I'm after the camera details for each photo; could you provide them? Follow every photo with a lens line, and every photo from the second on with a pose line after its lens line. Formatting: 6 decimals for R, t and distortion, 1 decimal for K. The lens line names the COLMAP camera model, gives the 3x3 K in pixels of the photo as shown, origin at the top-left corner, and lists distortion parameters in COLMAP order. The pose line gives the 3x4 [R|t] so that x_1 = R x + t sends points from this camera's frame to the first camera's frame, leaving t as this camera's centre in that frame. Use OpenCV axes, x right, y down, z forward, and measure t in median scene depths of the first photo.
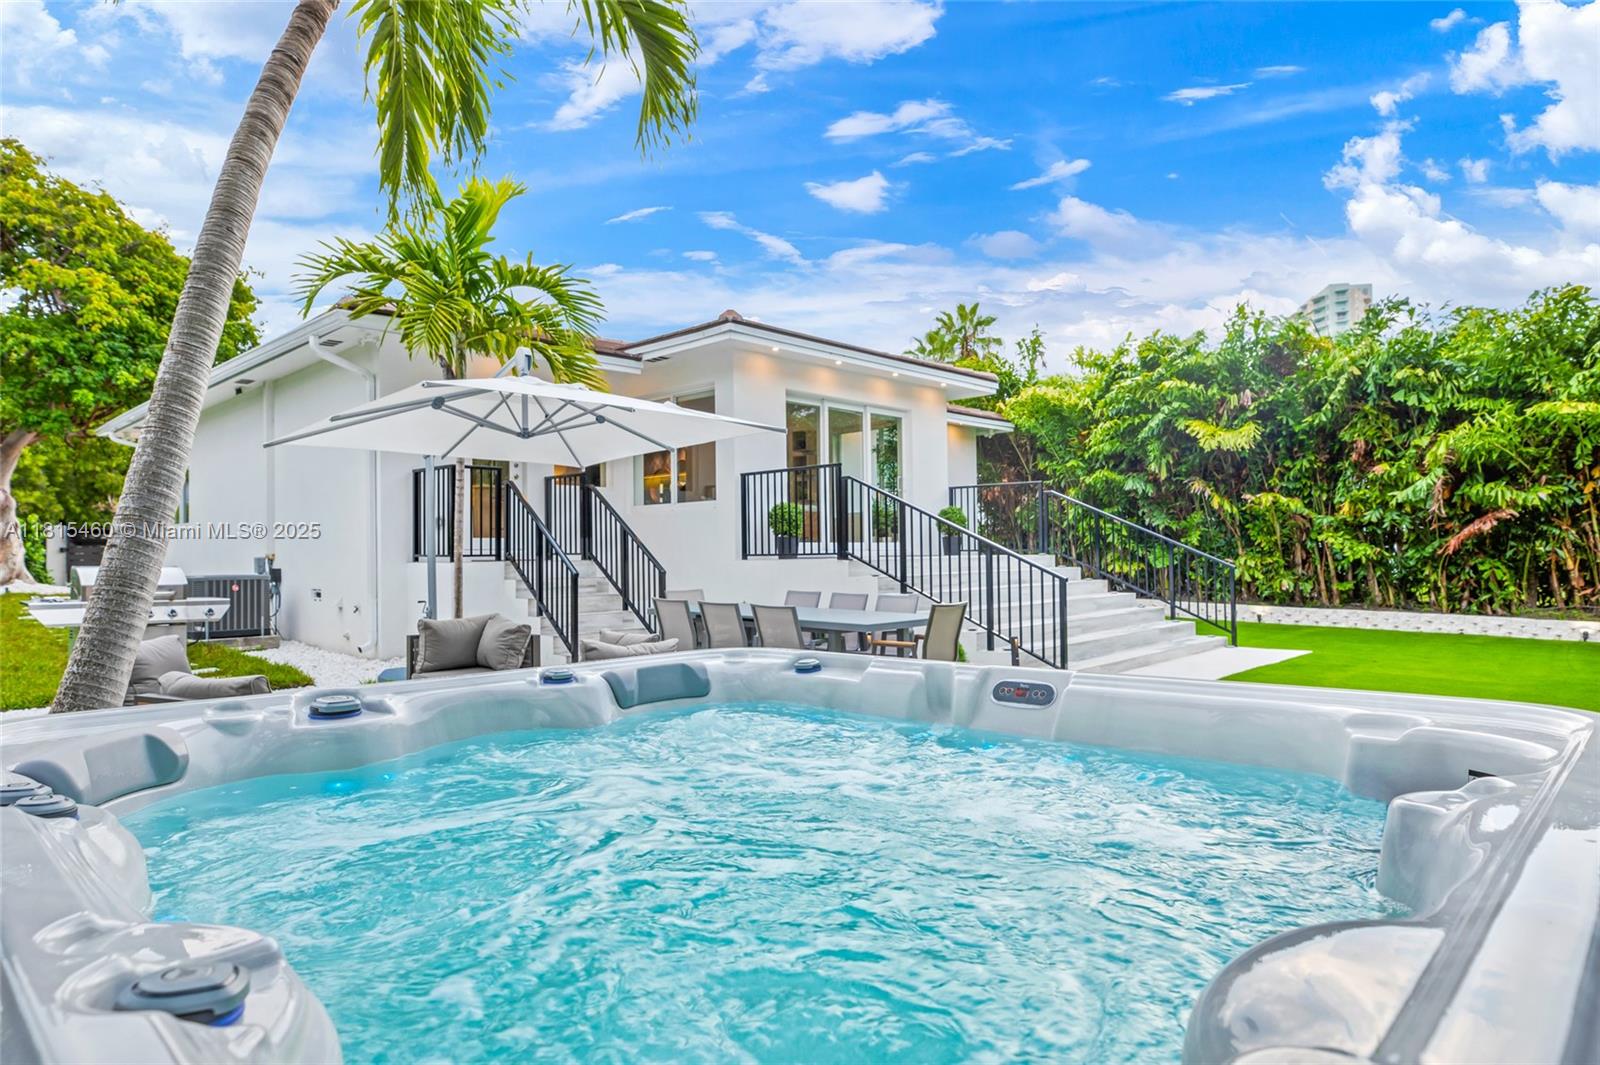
lens RADIAL K [[941.1, 0, 800.0], [0, 941.1, 532.5], [0, 0, 1]] dist [-0.004193, -0.000084]
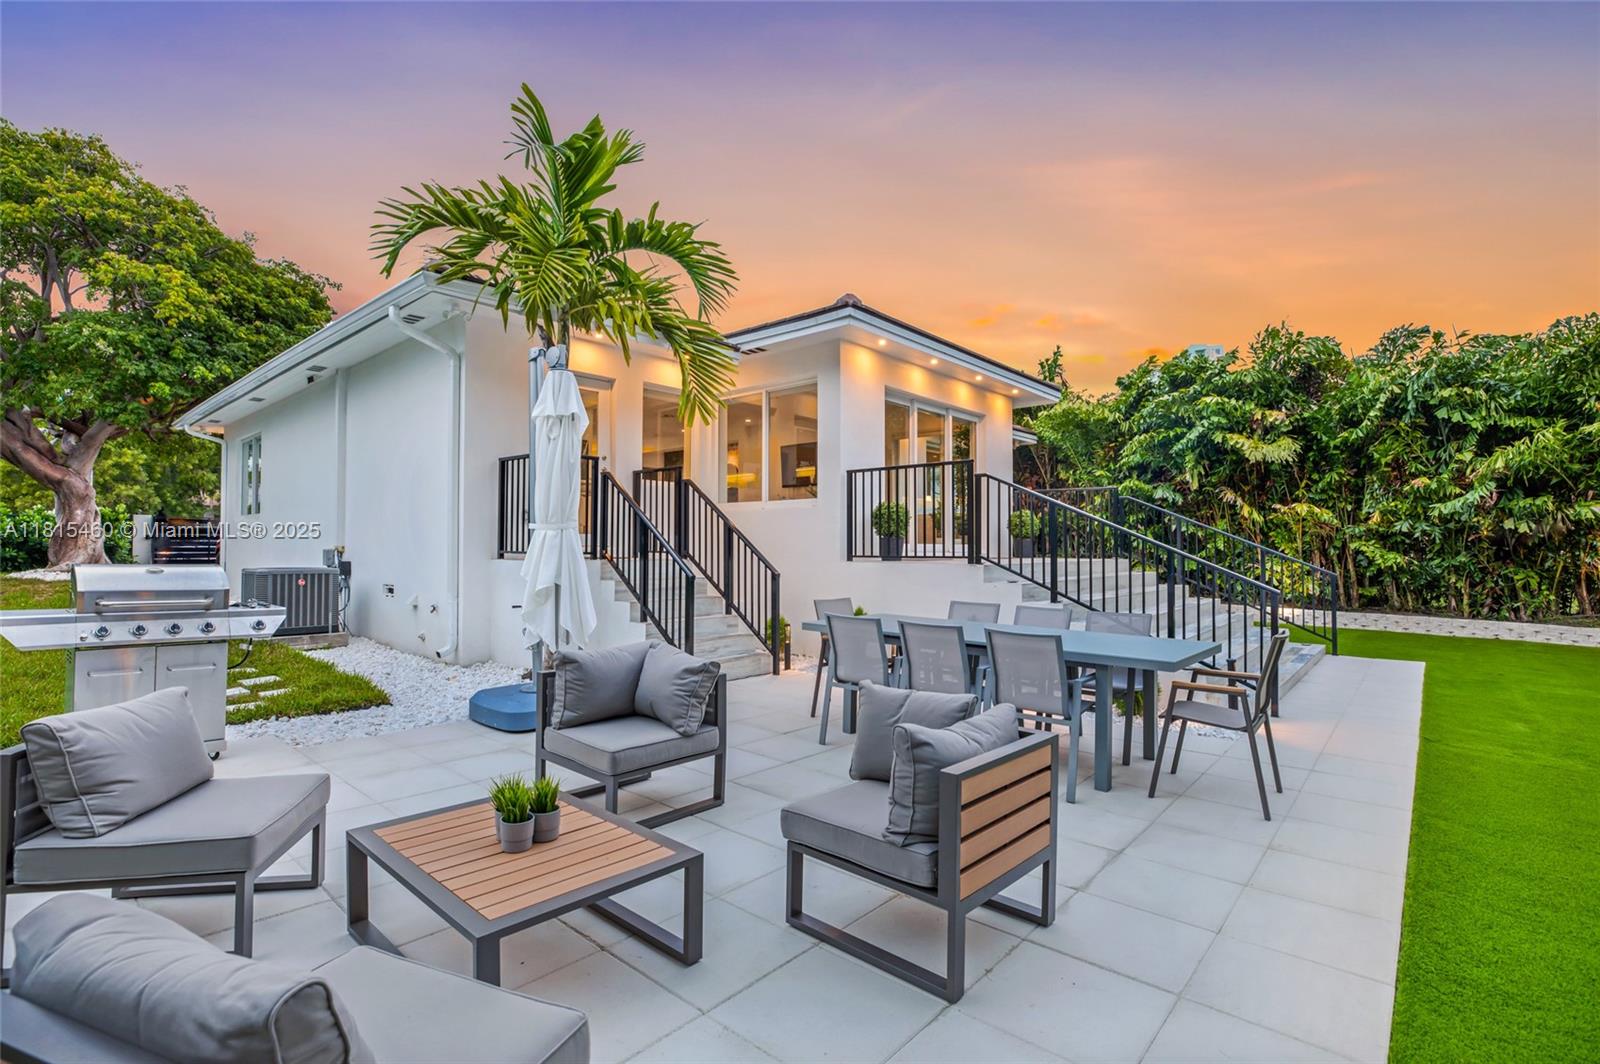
lens RADIAL K [[740.9, 0, 800.0], [0, 740.9, 532.0], [0, 0, 1]] dist [-0.018385, 0.000232]
pose [[0.998854, 0.016642, 0.044885, -0.112526], [-0.016638, 0.999861, -0.000452, 0.000560], [-0.044887, -0.000296, 0.998992, 0.200361]]
